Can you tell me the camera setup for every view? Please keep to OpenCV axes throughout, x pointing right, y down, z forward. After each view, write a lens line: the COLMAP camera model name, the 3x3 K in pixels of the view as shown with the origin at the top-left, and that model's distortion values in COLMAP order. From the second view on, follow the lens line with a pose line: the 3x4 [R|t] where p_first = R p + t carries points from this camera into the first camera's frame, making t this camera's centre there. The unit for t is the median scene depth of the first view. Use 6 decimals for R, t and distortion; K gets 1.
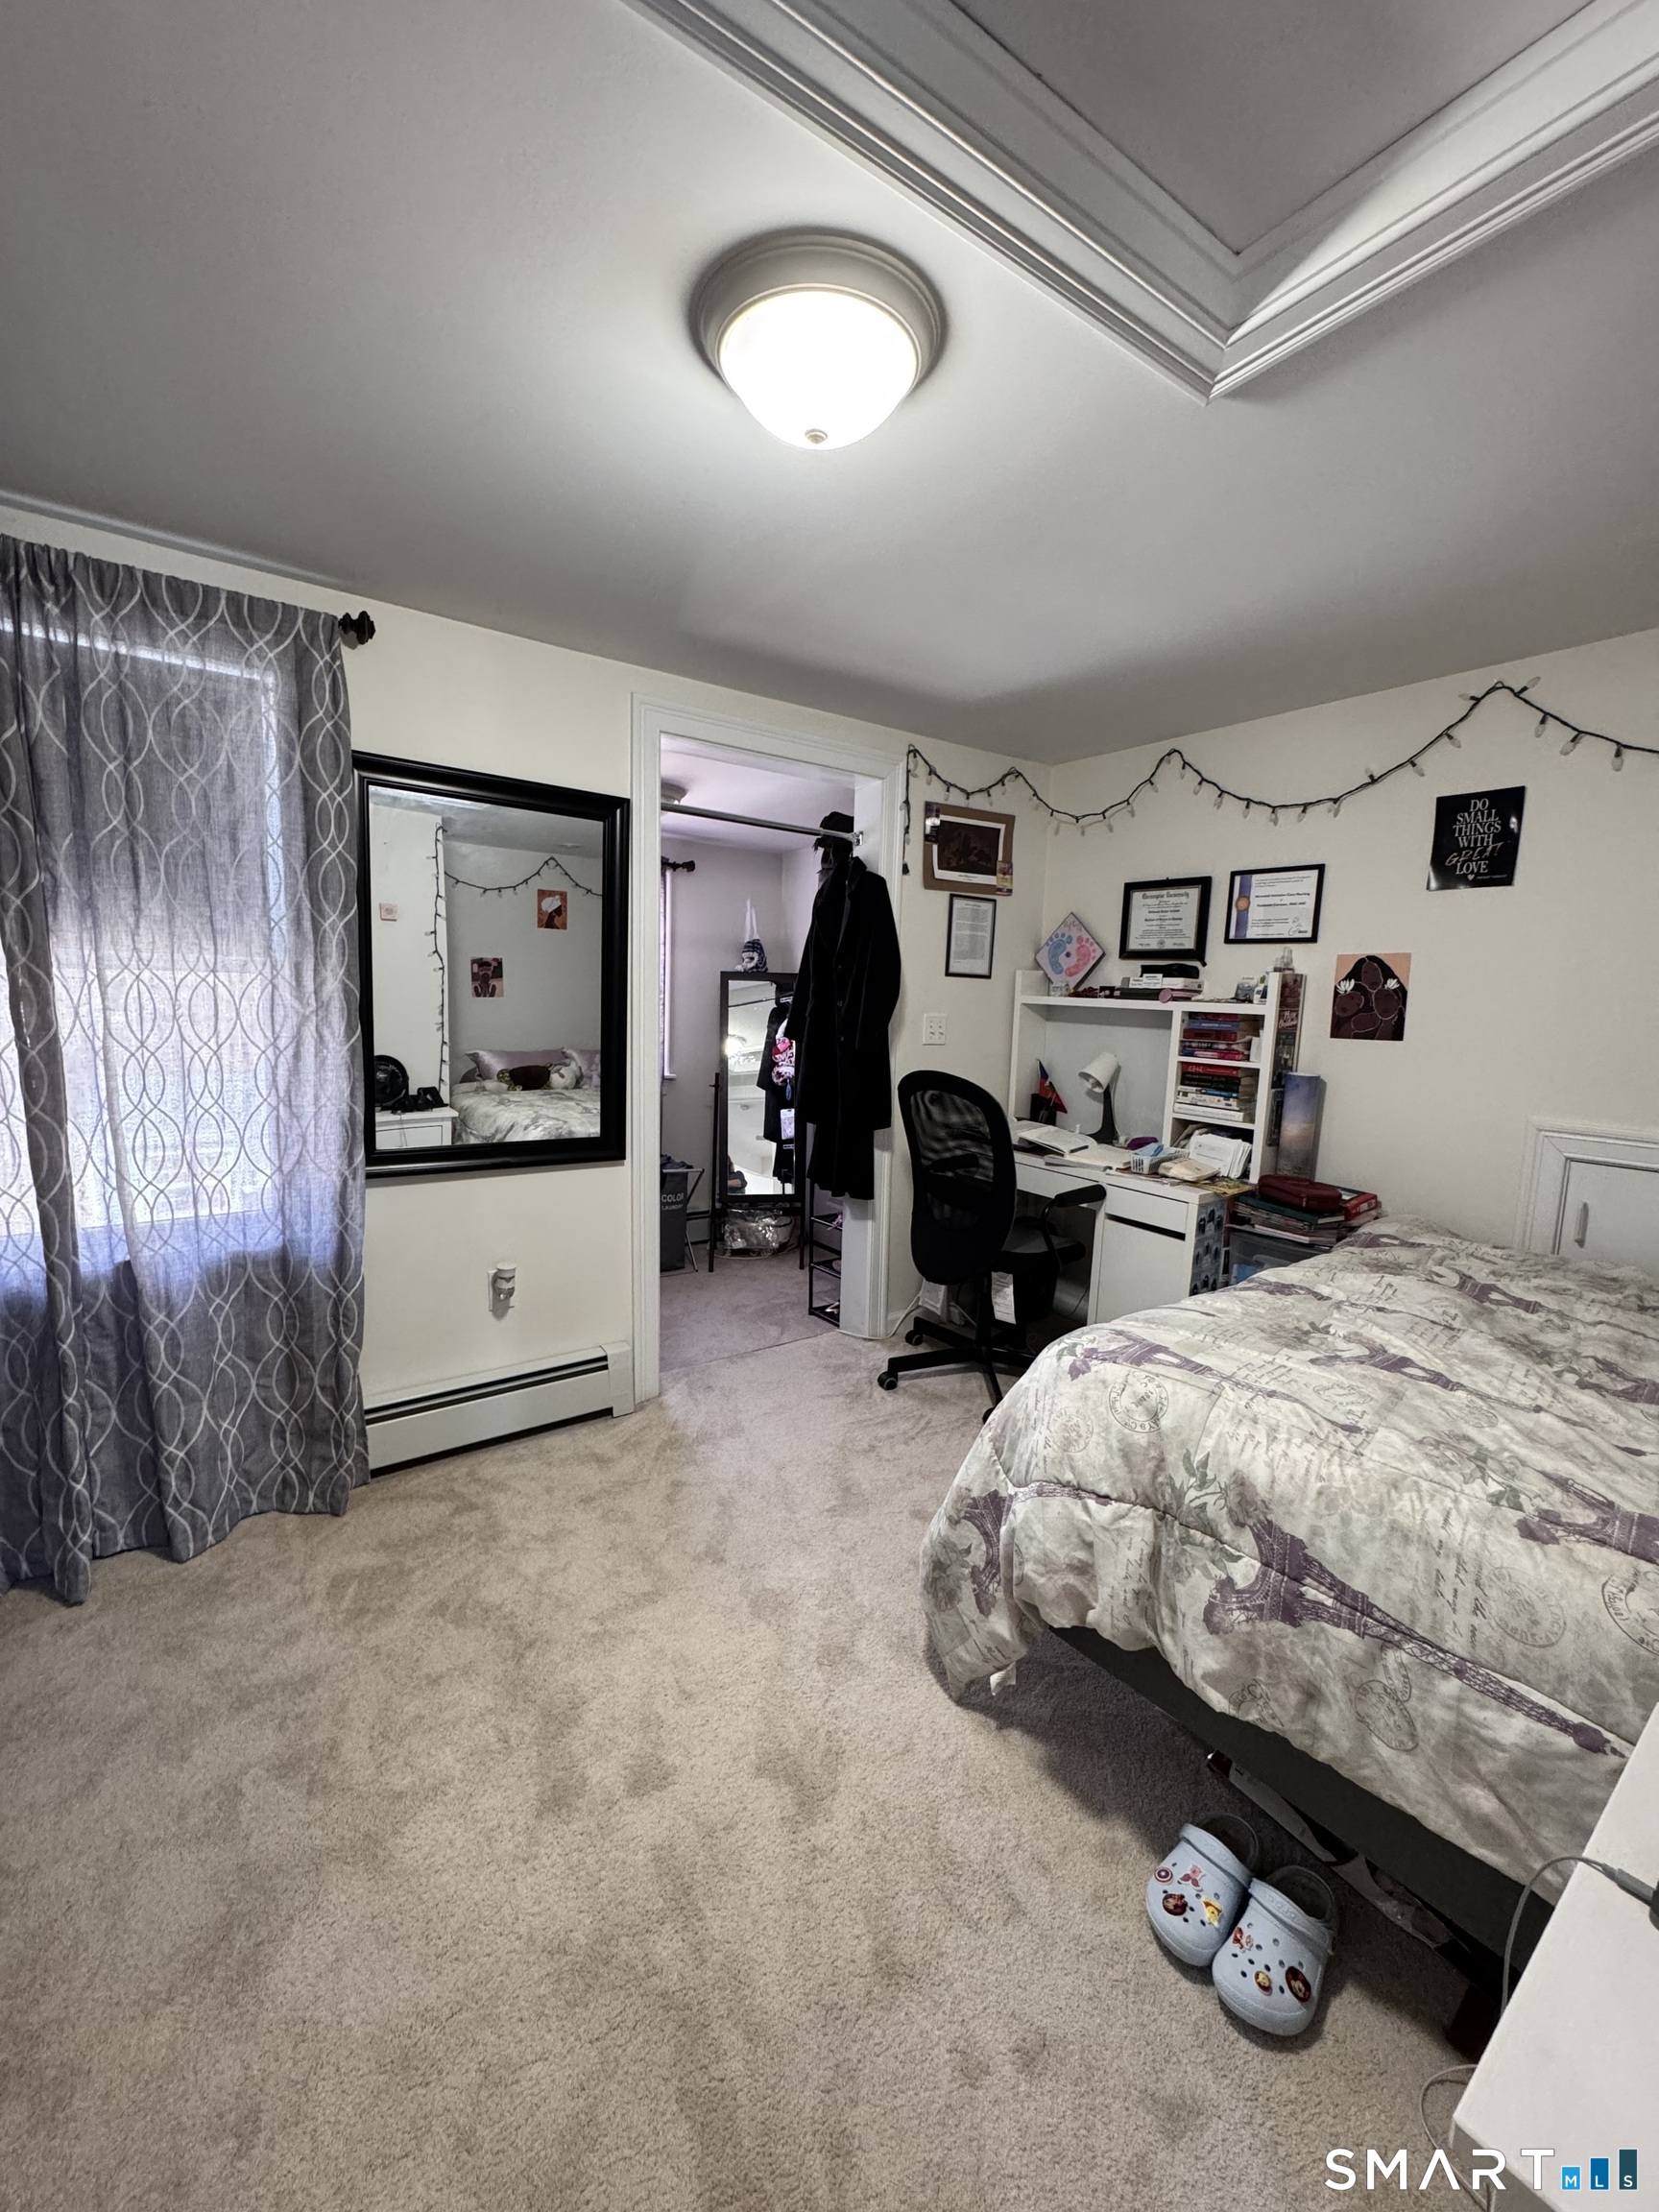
lens RADIAL K [[888.1, 0, 829.5], [0, 888.1, 1106.0], [0, 0, 1]] dist [-0.000395, 0.000148]
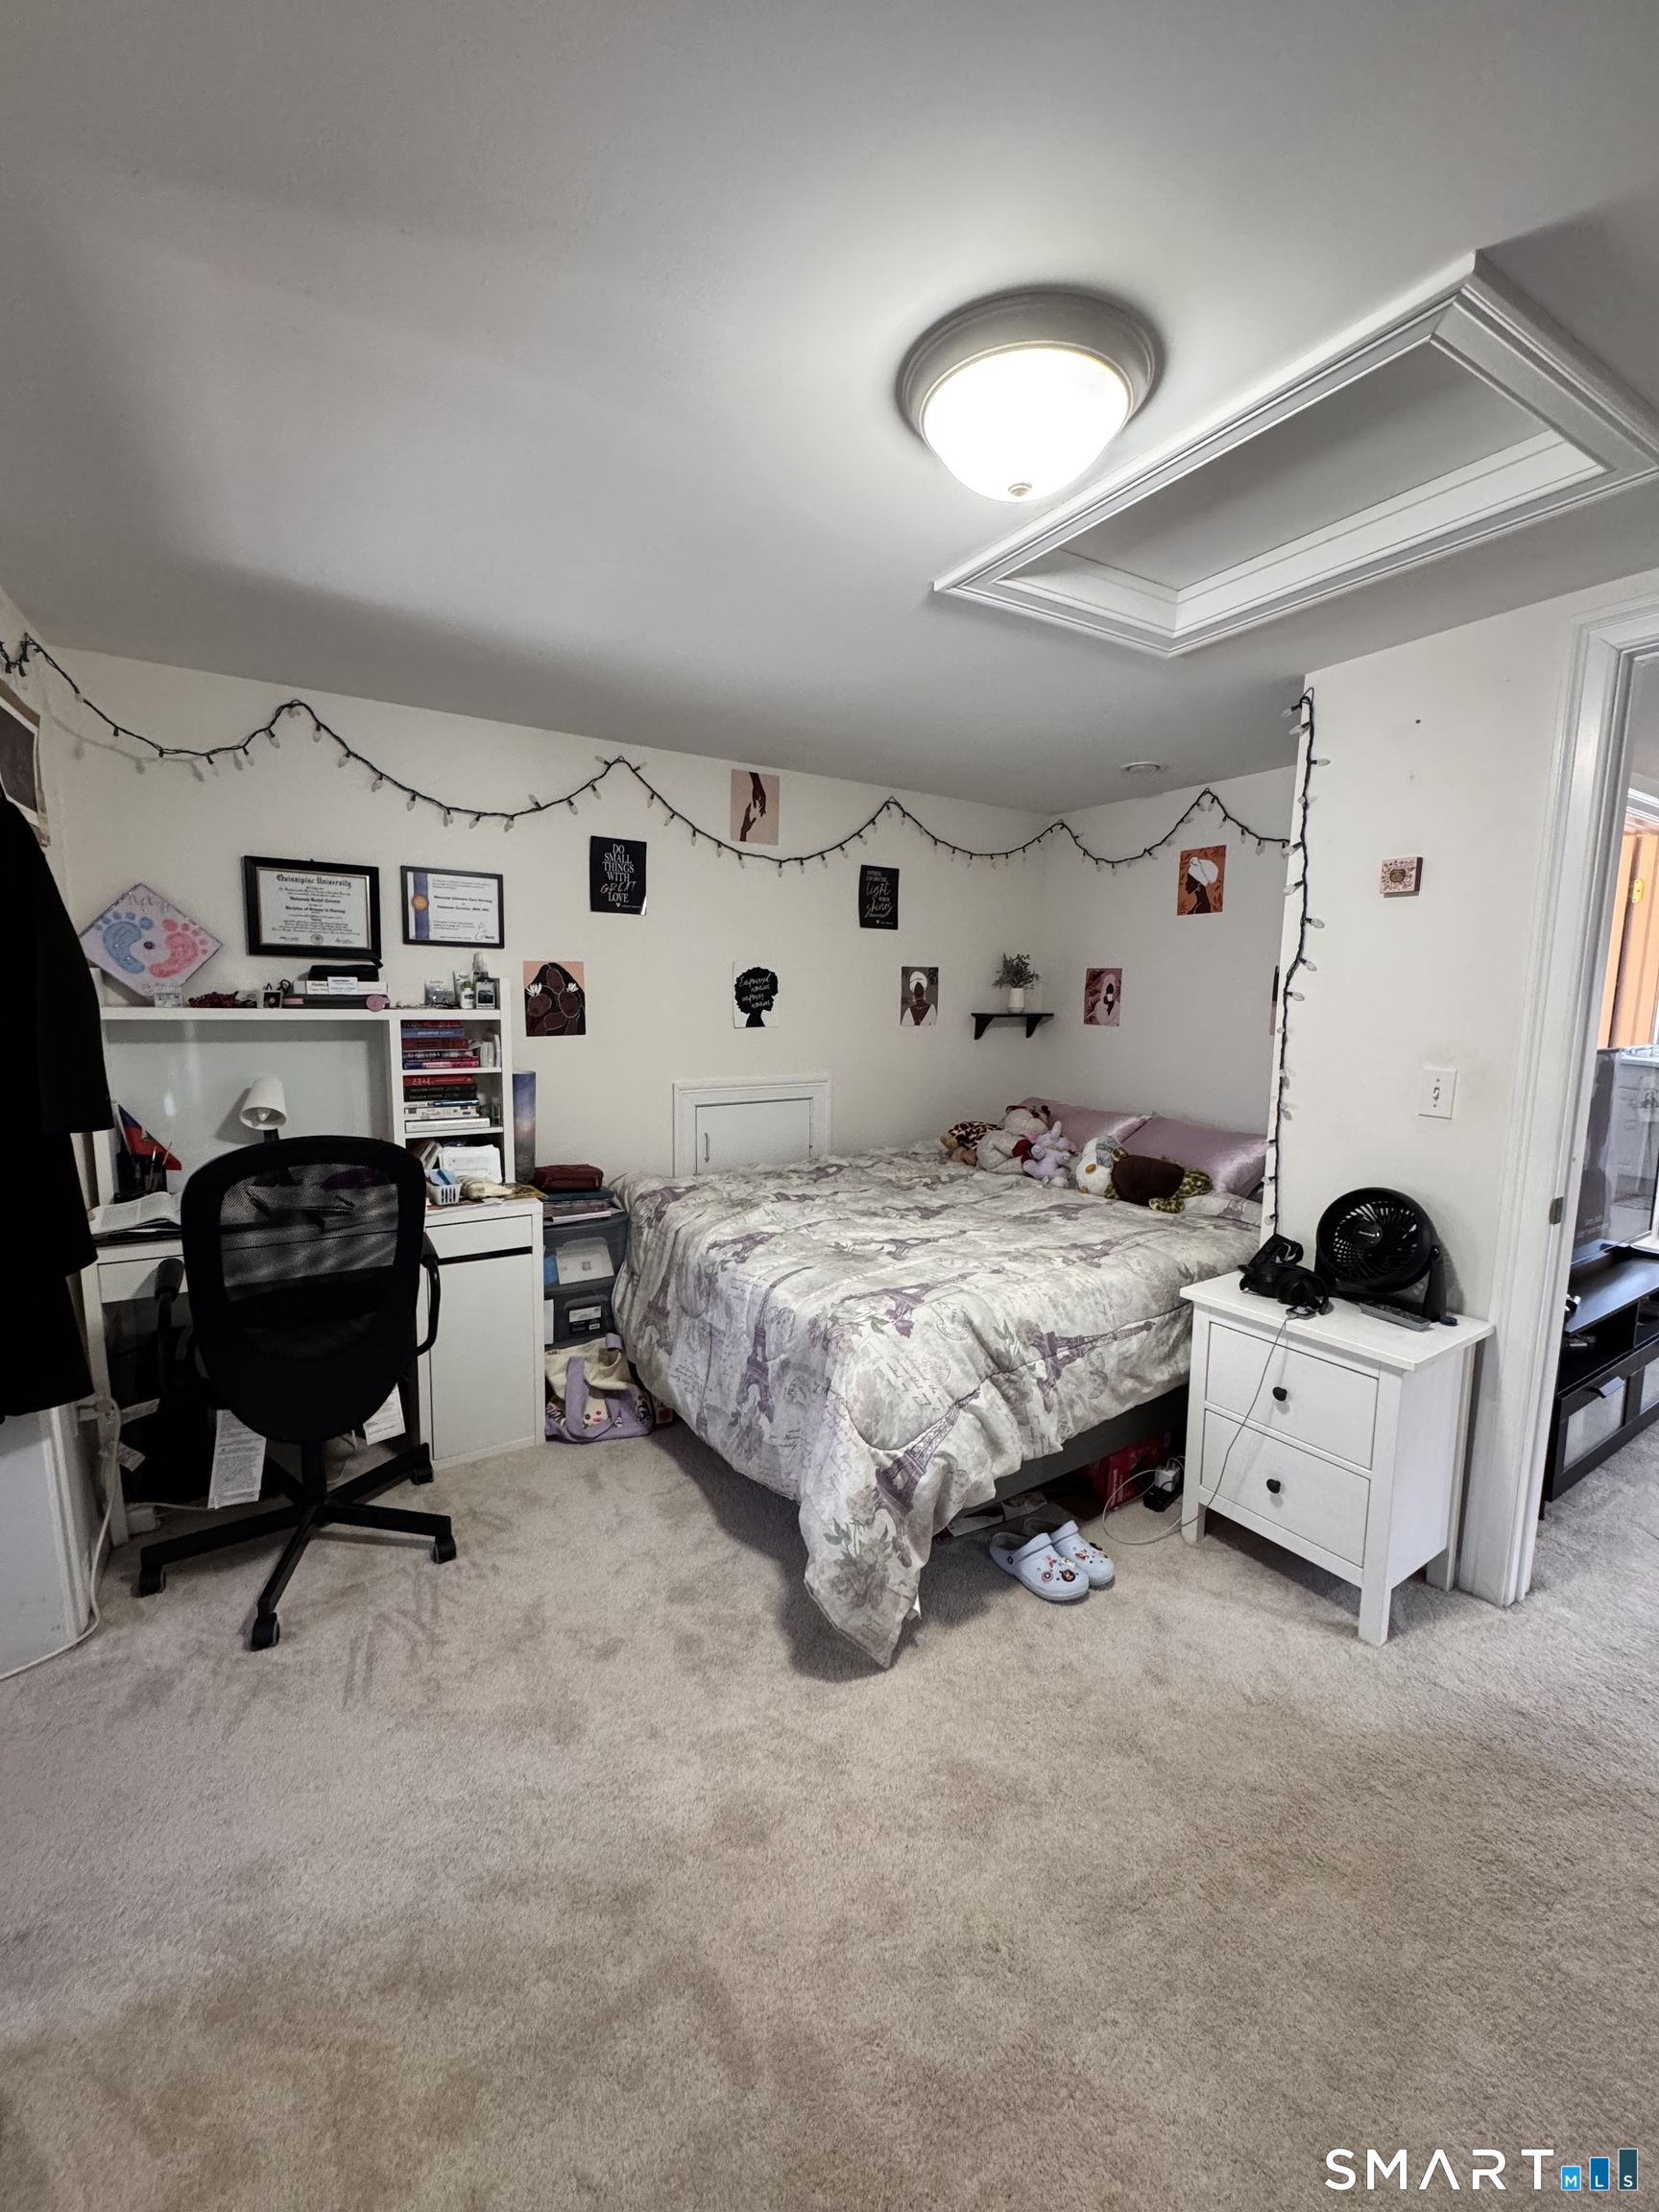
lens RADIAL K [[888.1, 0, 829.5], [0, 888.1, 1106.0], [0, 0, 1]] dist [-0.000395, 0.000148]
pose [[0.059621, -0.162409, 0.984921, -0.538543], [0.114923, 0.981232, 0.154844, -0.126846], [-0.991584, 0.103958, 0.077167, 0.587252]]
